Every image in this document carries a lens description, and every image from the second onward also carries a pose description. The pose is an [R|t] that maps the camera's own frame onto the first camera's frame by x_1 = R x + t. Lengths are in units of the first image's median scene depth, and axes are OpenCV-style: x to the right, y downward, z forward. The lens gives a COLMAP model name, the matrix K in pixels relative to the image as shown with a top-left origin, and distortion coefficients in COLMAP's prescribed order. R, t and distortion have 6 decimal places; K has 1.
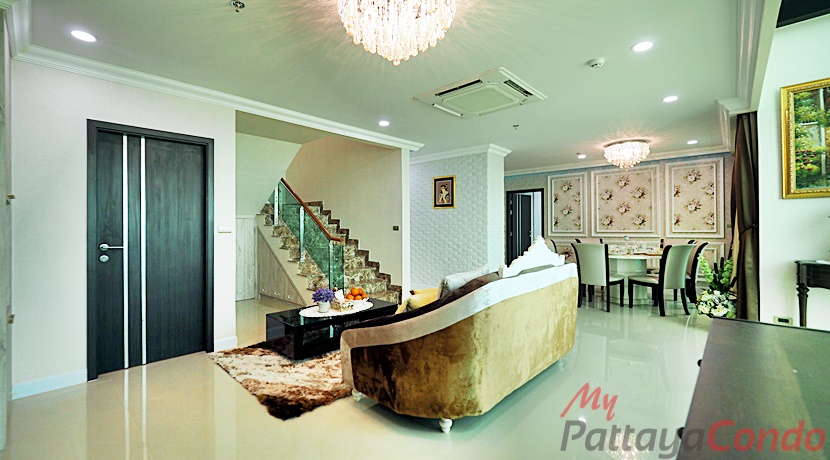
lens RADIAL K [[350.0, 0, 401.8], [0, 350.0, 222.9], [0, 0, 1]] dist [-0.000891, -0.000884]
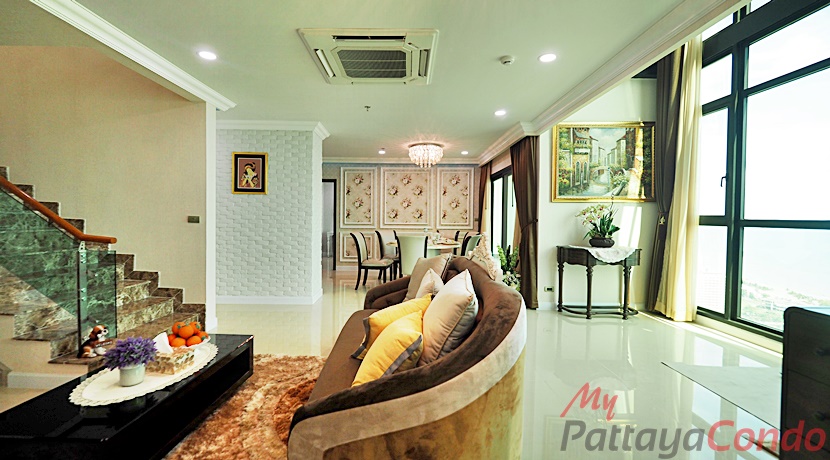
lens RADIAL K [[350.0, 0, 401.8], [0, 350.0, 222.9], [0, 0, 1]] dist [-0.000891, -0.000884]
pose [[0.731988, 0.002736, 0.681312, -0.174723], [-0.021804, 0.999574, 0.019412, -0.000191], [-0.680969, -0.029064, 0.731736, 0.222734]]
